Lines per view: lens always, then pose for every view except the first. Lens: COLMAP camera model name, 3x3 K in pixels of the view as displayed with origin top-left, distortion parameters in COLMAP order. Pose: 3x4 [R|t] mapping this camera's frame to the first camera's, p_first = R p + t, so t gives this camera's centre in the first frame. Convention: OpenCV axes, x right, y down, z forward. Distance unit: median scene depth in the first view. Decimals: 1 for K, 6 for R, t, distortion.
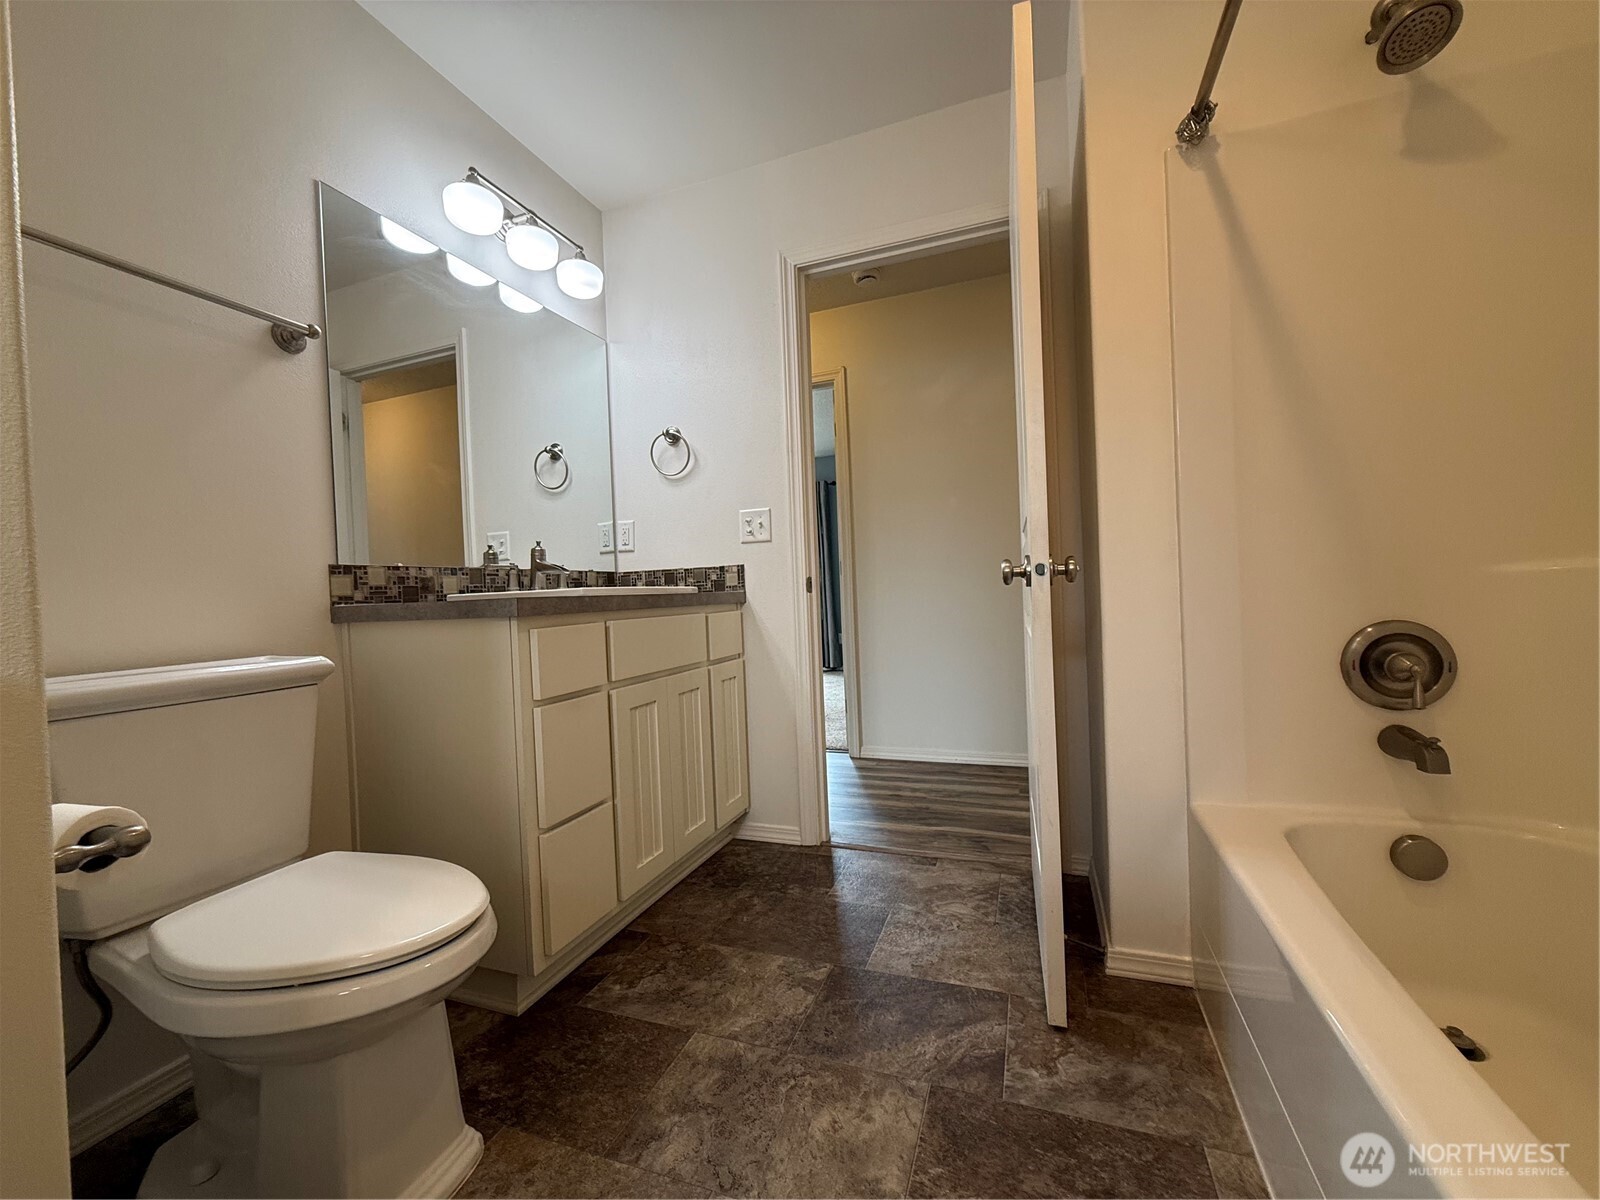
lens RADIAL K [[637.5, 0, 796.4], [0, 637.5, 599.2], [0, 0, 1]] dist [-0.000416, 0.000290]
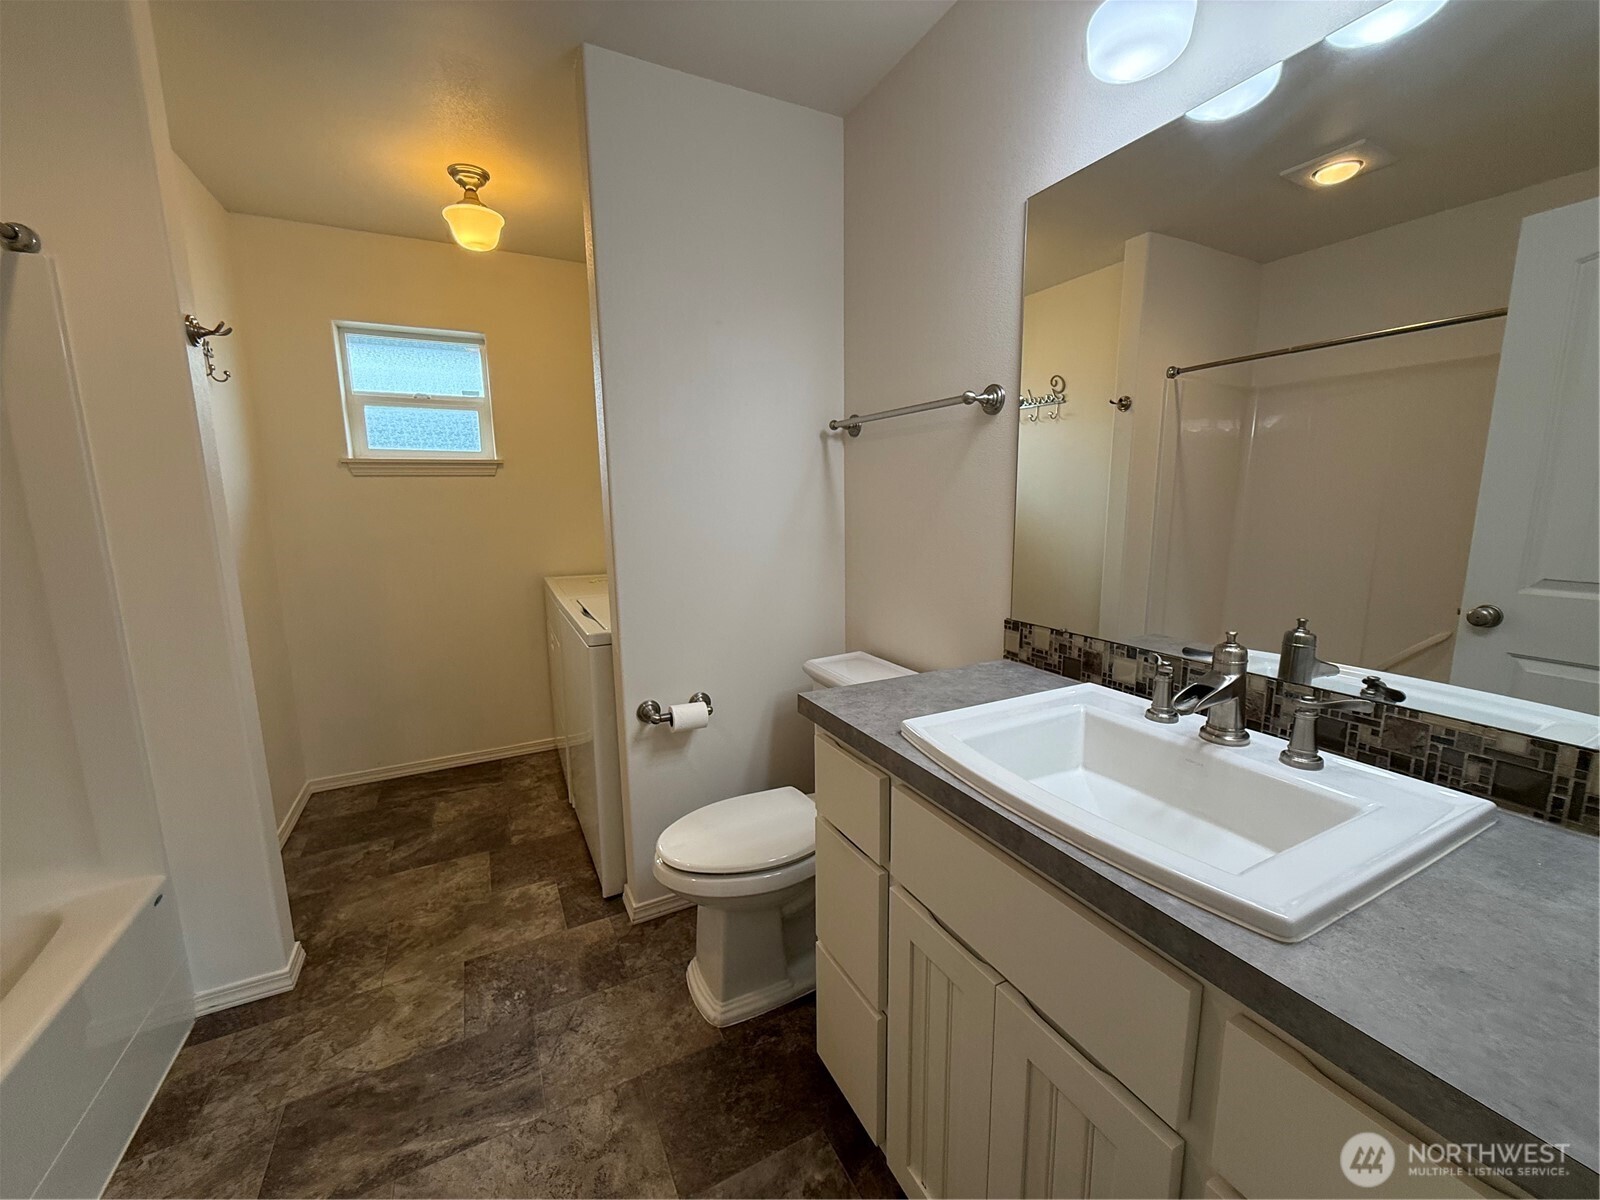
lens RADIAL K [[637.5, 0, 806.1], [0, 637.5, 601.1], [0, 0, 1]] dist [-0.000416, 0.000290]
pose [[-0.666321, 0.169244, -0.726204, 0.267536], [0.032714, 0.979599, 0.198282, -0.379845], [0.744947, 0.108362, -0.658264, 1.862301]]
